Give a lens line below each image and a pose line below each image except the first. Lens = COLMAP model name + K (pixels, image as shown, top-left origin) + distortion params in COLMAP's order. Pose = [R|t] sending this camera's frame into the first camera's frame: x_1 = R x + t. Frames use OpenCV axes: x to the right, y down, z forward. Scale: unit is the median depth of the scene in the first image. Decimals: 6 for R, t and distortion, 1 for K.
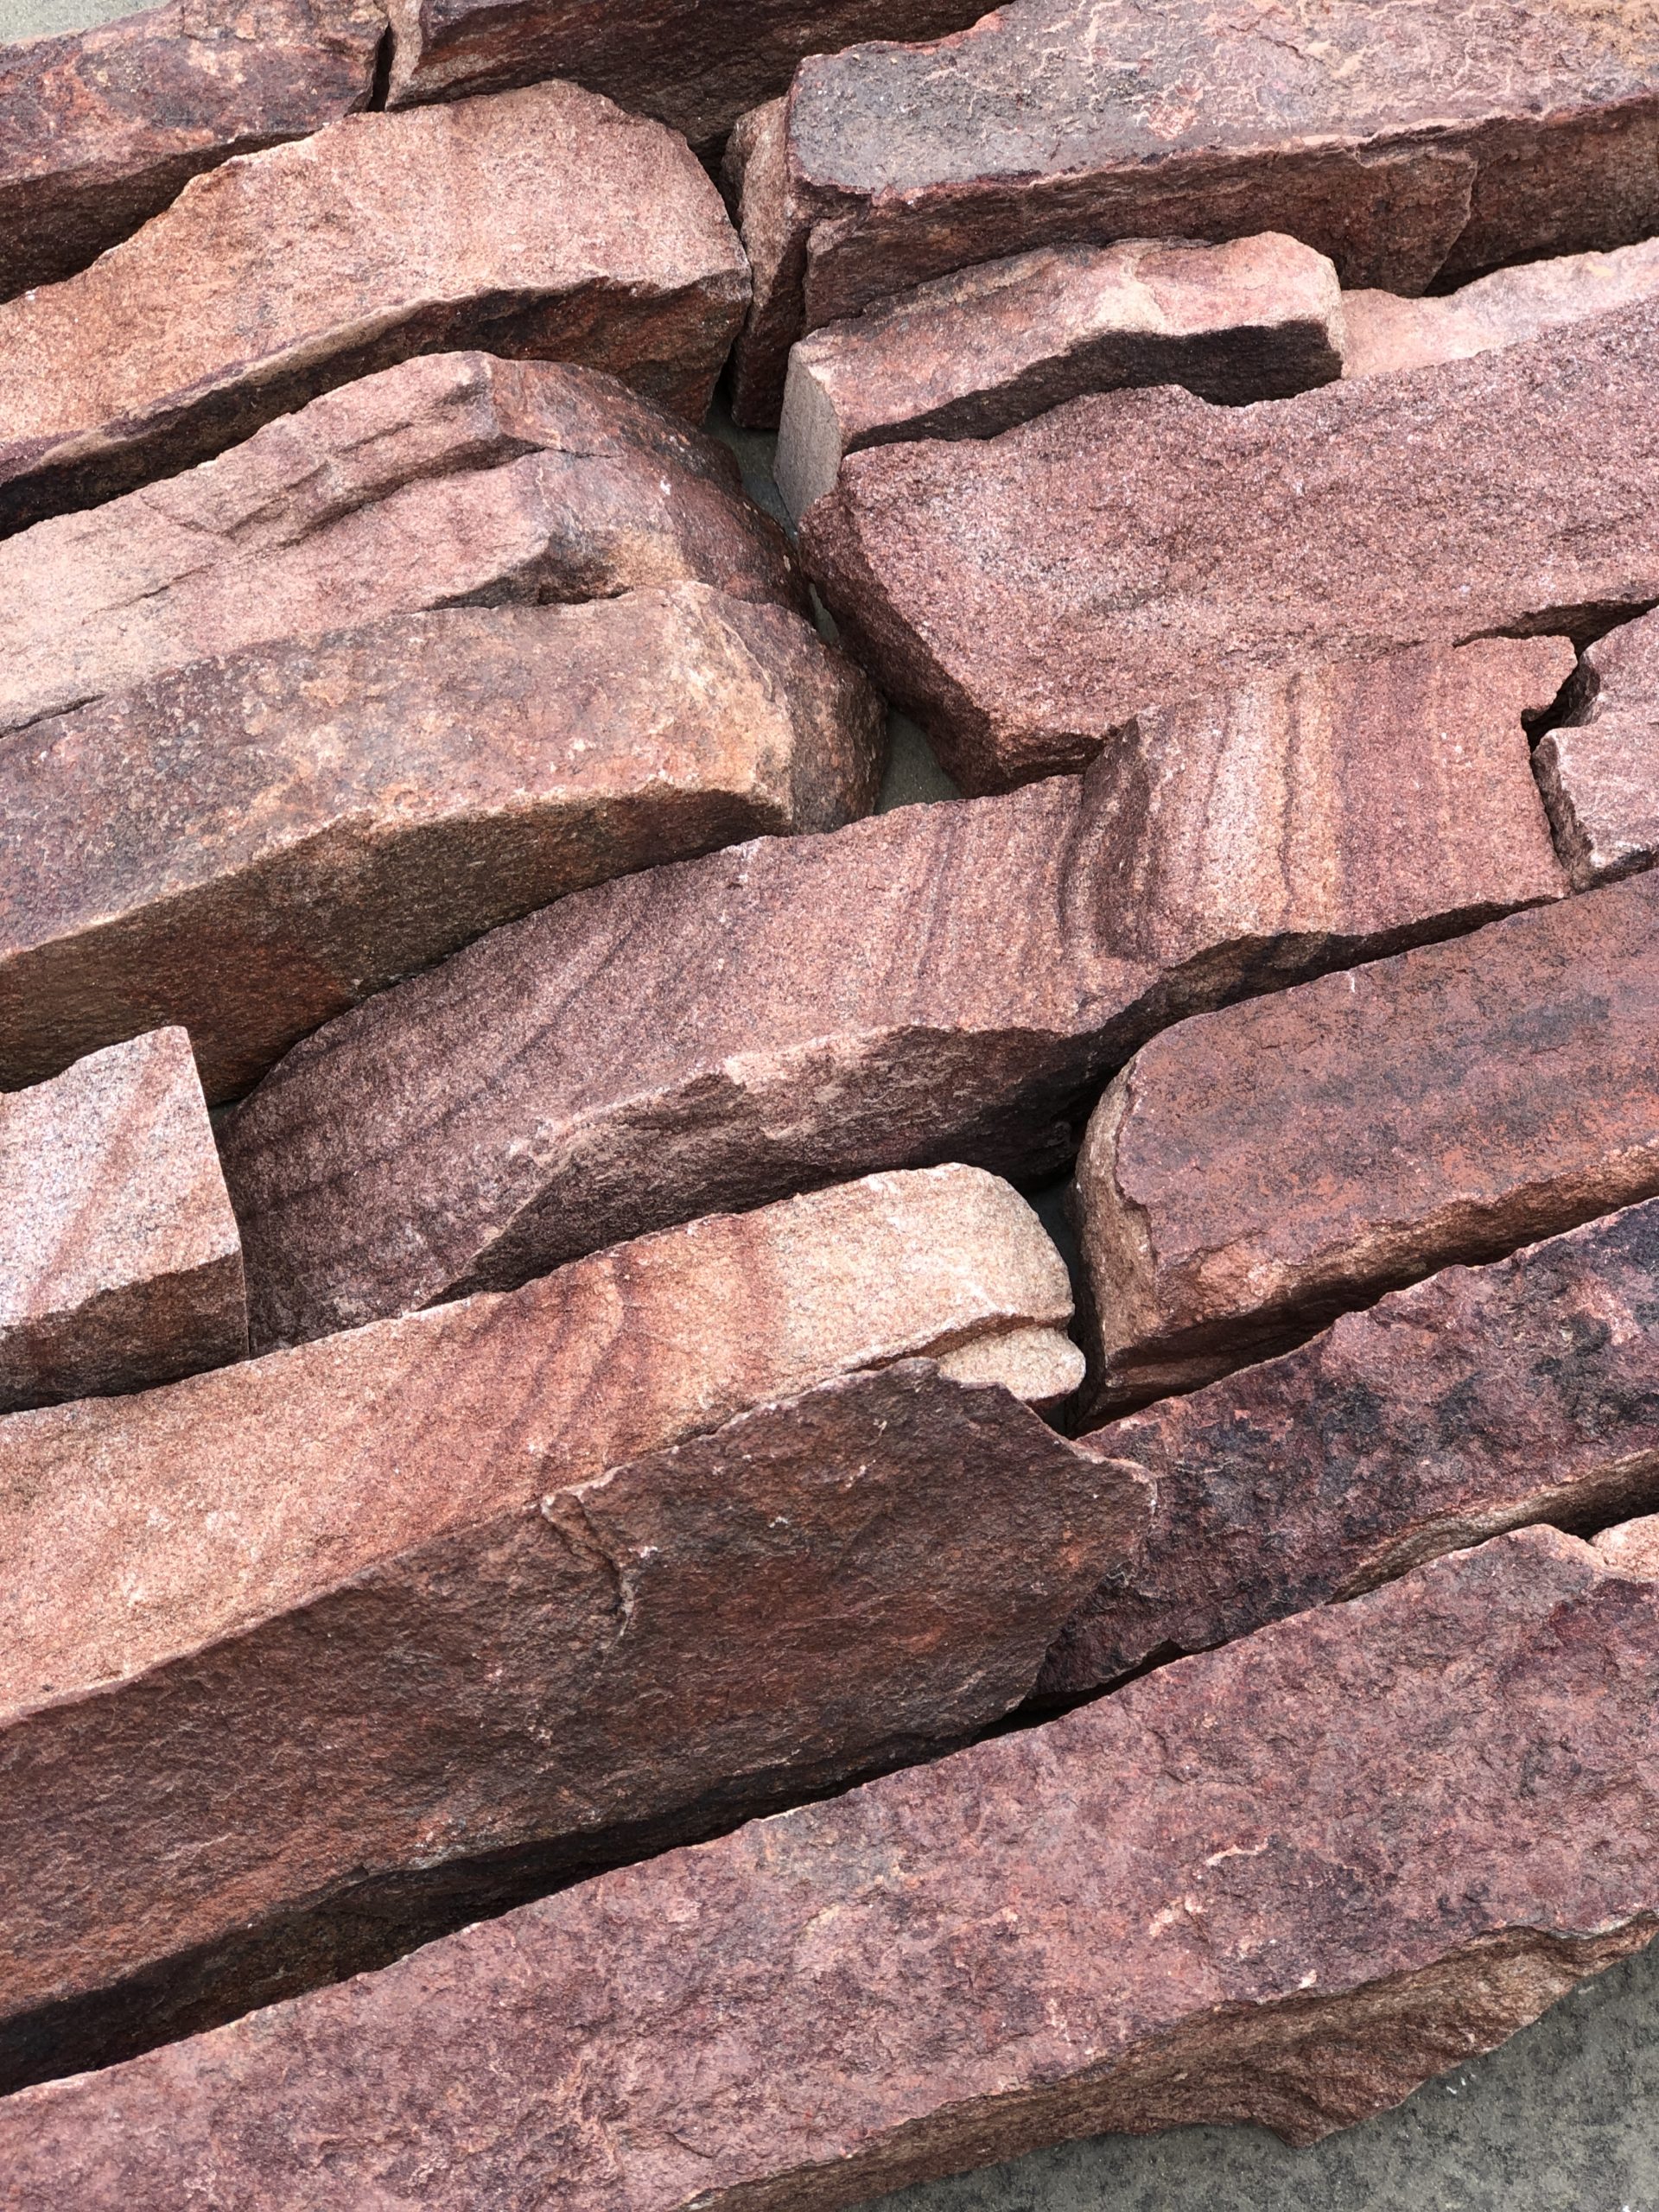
lens RADIAL K [[3700.3, 0, 809.3], [0, 3700.3, 1100.4], [0, 0, 1]] dist [-0.003701, 0.000000]
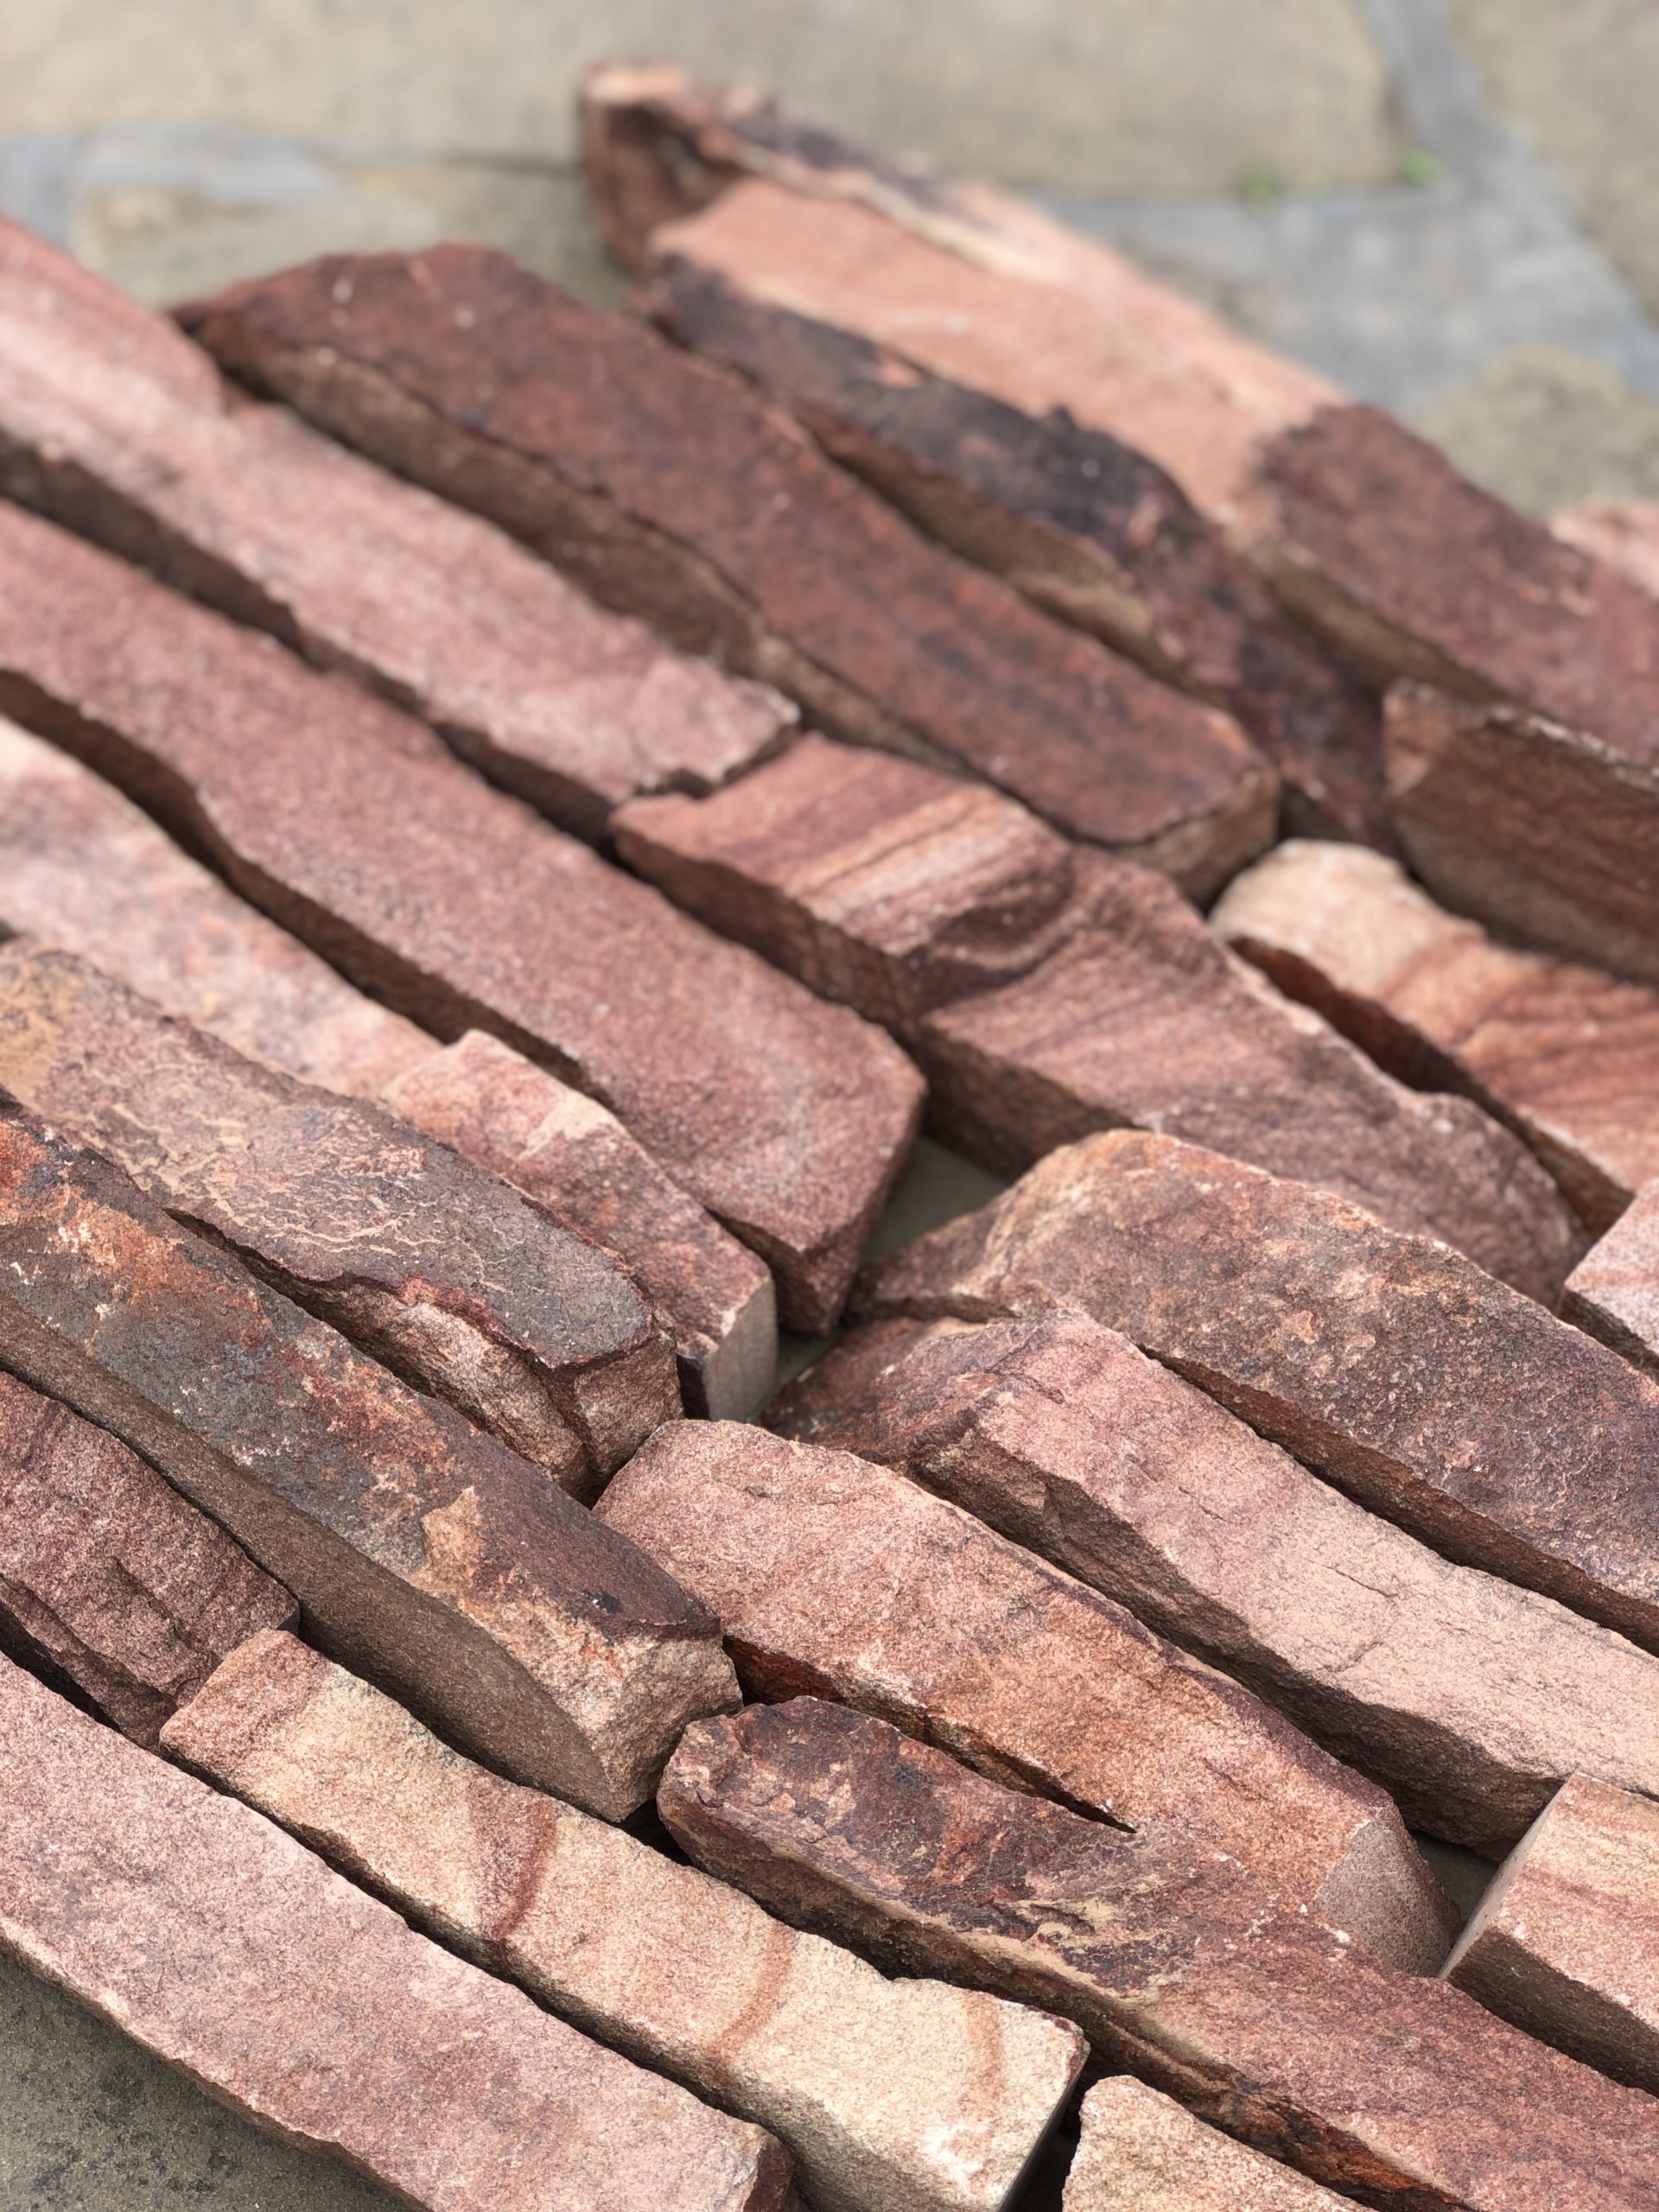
lens RADIAL K [[3700.3, 0, 809.0], [0, 3700.3, 1075.7], [0, 0, 1]] dist [-0.003701, 0.000000]
pose [[-0.555861, -0.718136, 0.418689, -0.493269], [0.718717, -0.162105, 0.676142, -1.052971], [-0.417690, 0.676759, 0.606244, 0.218348]]
